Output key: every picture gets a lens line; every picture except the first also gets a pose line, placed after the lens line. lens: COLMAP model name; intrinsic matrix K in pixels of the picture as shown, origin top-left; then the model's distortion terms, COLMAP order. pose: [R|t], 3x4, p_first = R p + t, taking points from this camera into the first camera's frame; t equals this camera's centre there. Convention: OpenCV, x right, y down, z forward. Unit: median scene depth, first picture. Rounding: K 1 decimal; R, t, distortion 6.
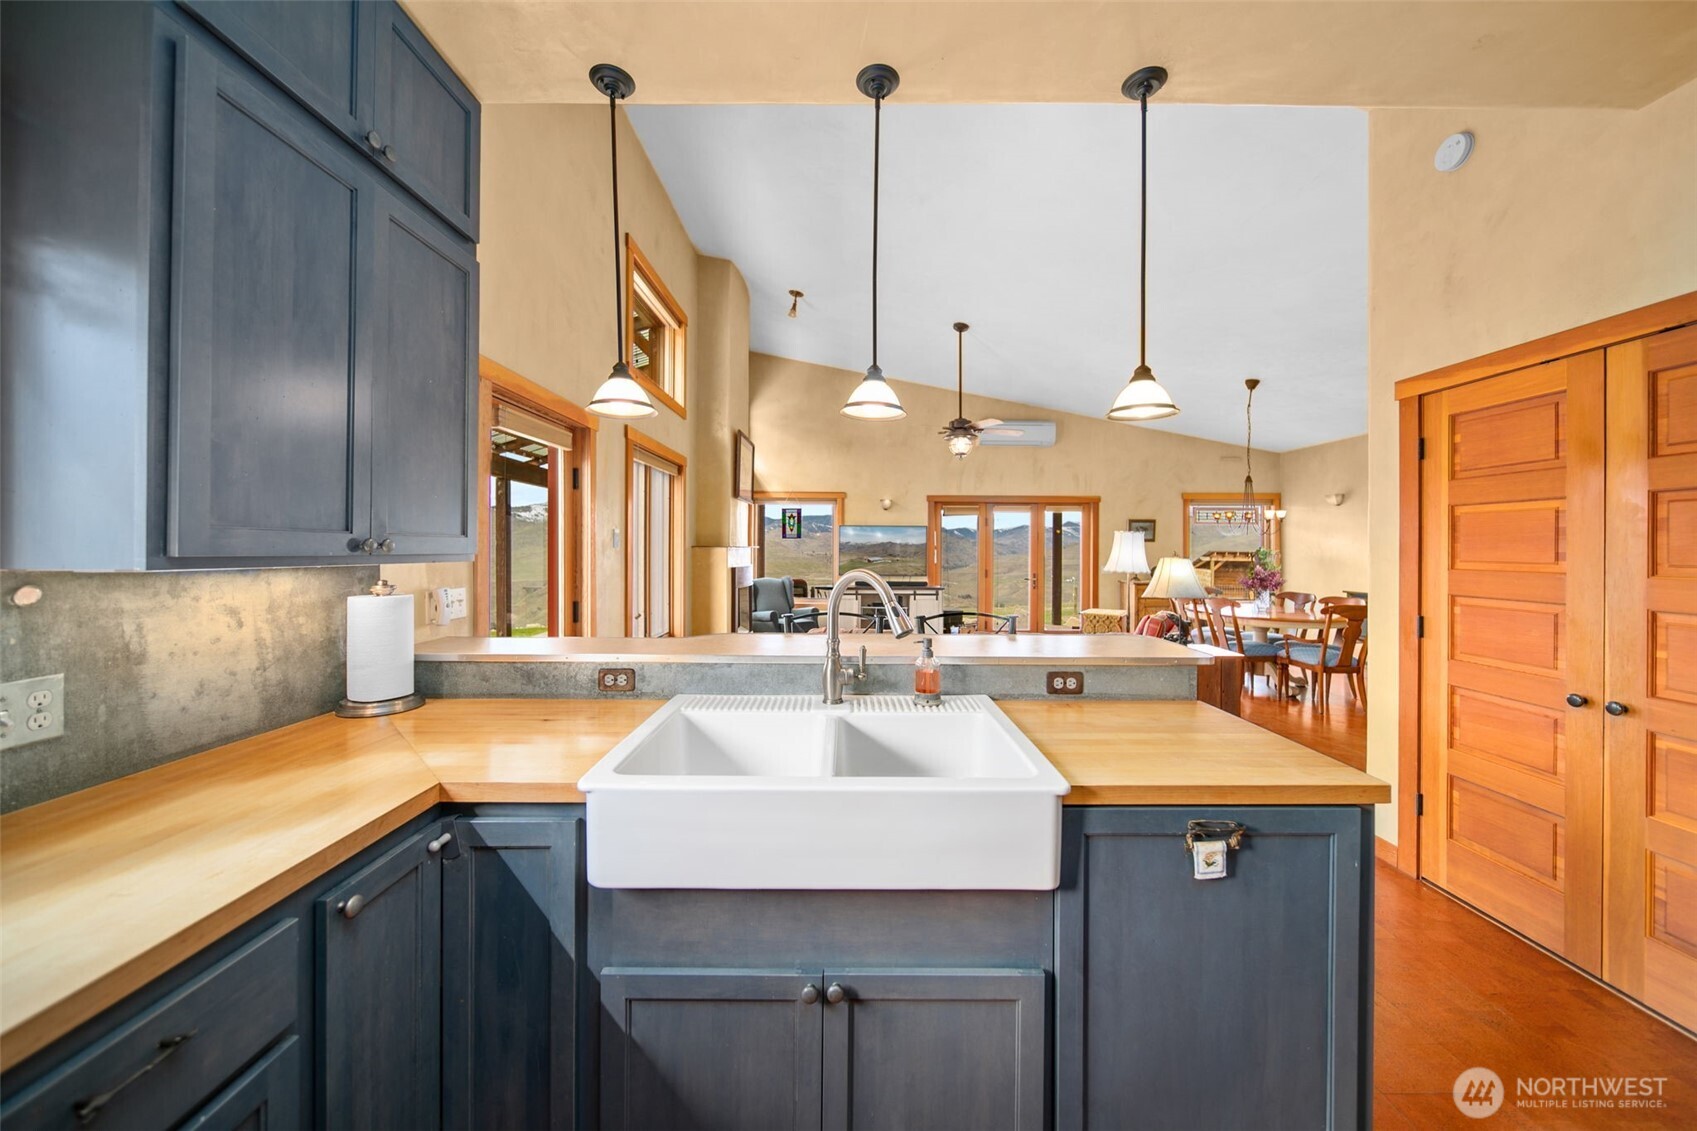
lens RADIAL K [[596.9, 0, 847.4], [0, 596.9, 541.8], [0, 0, 1]] dist [0.000220, -0.000822]
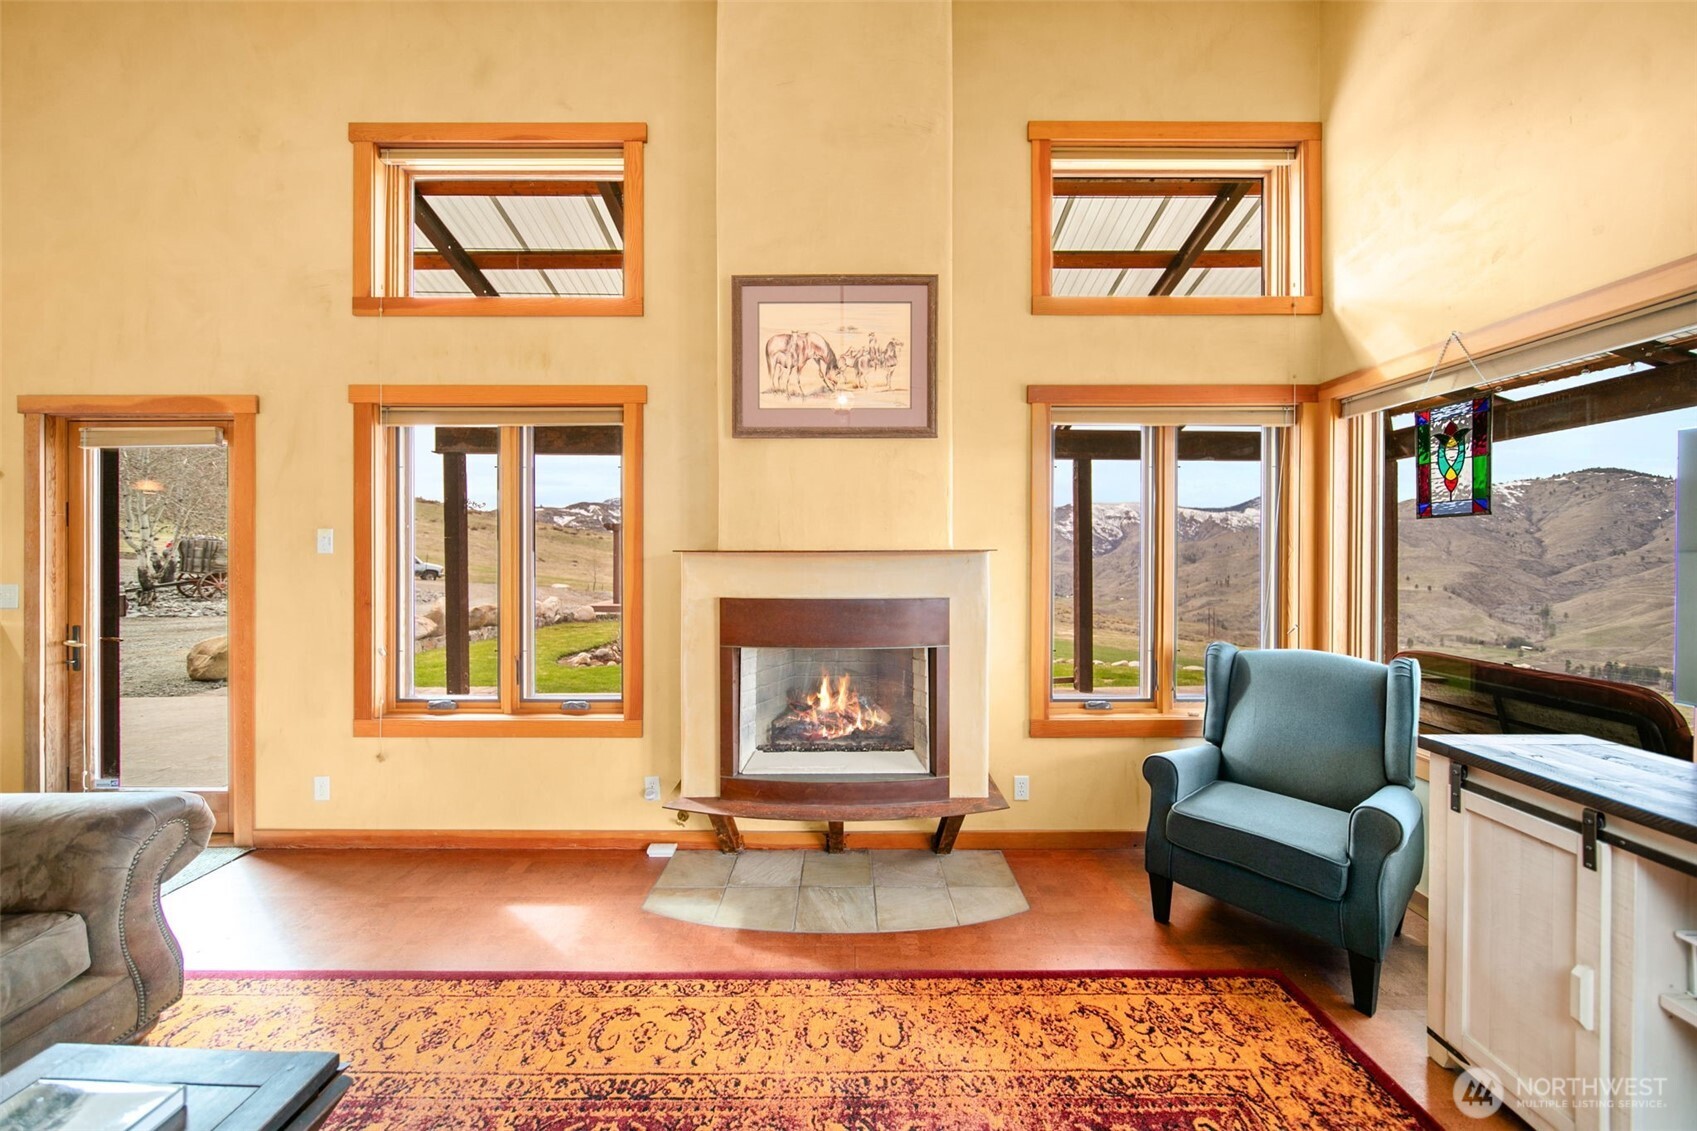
lens RADIAL K [[596.9, 0, 850.8], [0, 596.9, 554.3], [0, 0, 1]] dist [0.000220, -0.000822]
pose [[-0.002972, -0.002289, -0.999993, 0.167971], [0.011023, 0.999937, -0.002321, 0.008400], [0.999935, -0.011030, -0.002946, 0.734287]]
